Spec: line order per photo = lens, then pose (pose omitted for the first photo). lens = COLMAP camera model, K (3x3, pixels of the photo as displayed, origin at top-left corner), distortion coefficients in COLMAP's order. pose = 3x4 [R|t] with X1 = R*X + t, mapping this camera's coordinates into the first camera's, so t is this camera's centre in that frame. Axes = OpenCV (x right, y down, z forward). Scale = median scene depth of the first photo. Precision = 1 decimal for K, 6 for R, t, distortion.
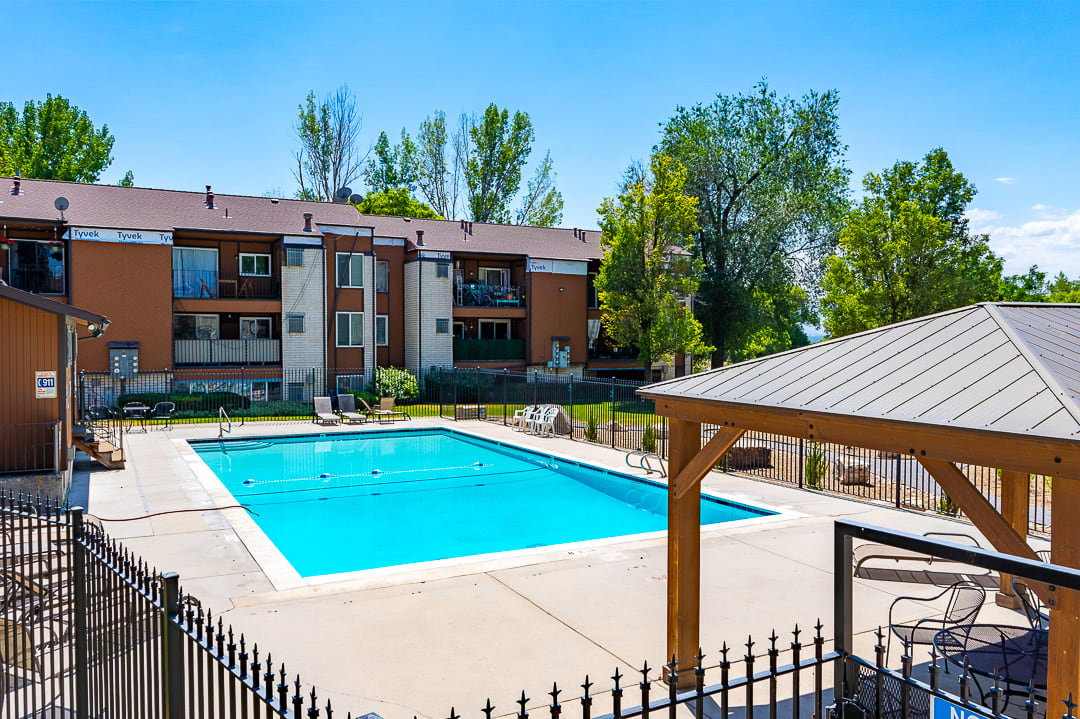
lens RADIAL K [[833.2, 0, 540.0], [0, 833.2, 359.5], [0, 0, 1]] dist [0.005757, -0.001544]
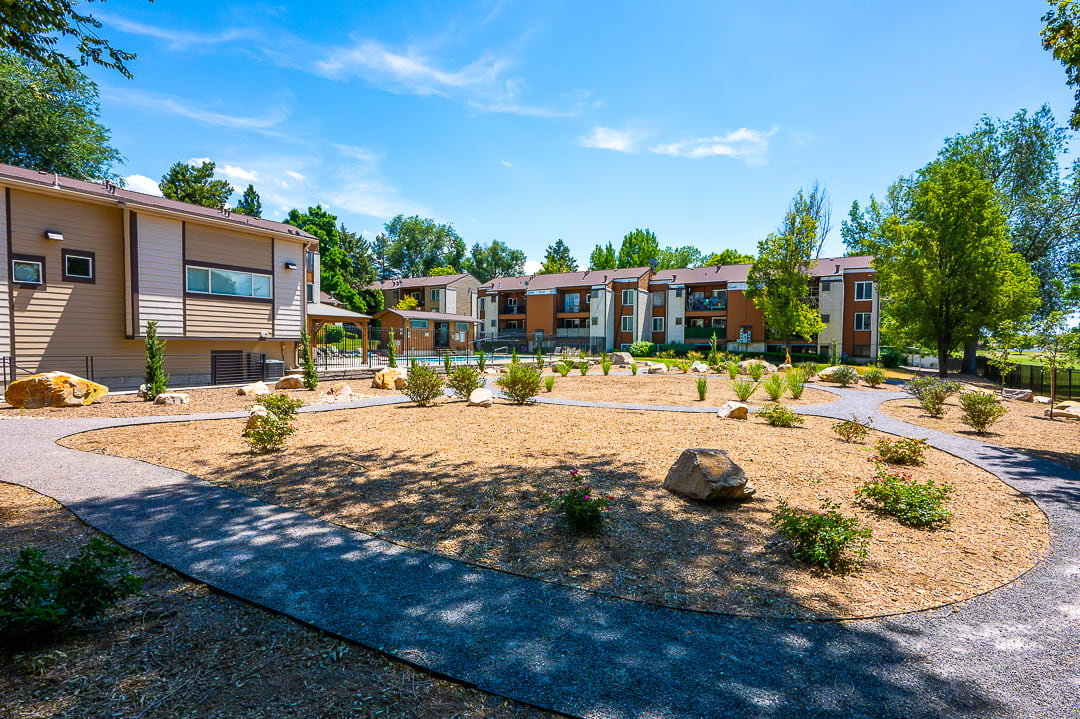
lens RADIAL K [[537.0, 0, 541.1], [0, 537.0, 351.6], [0, 0, 1]] dist [-0.000468, 0.000375]
pose [[0.507162, 0.012713, -0.861757, 0.830126], [-0.028087, 0.999604, -0.001783, 0.044634], [0.861393, 0.025109, 0.507319, 0.056911]]
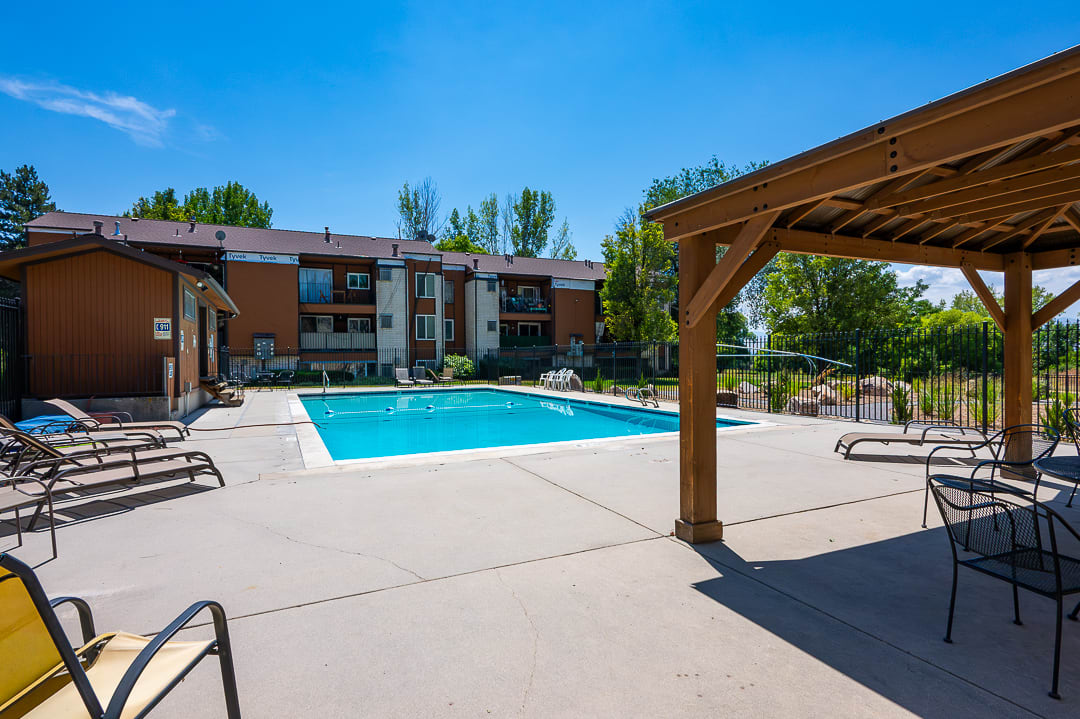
lens RADIAL K [[554.9, 0, 540.0], [0, 554.9, 359.5], [0, 0, 1]] dist [0.001540, 0.000955]
pose [[0.998965, -0.010852, -0.044178, 0.005001], [0.010017, 0.999768, -0.019061, 0.034900], [0.044375, 0.018599, 0.998842, 0.066820]]
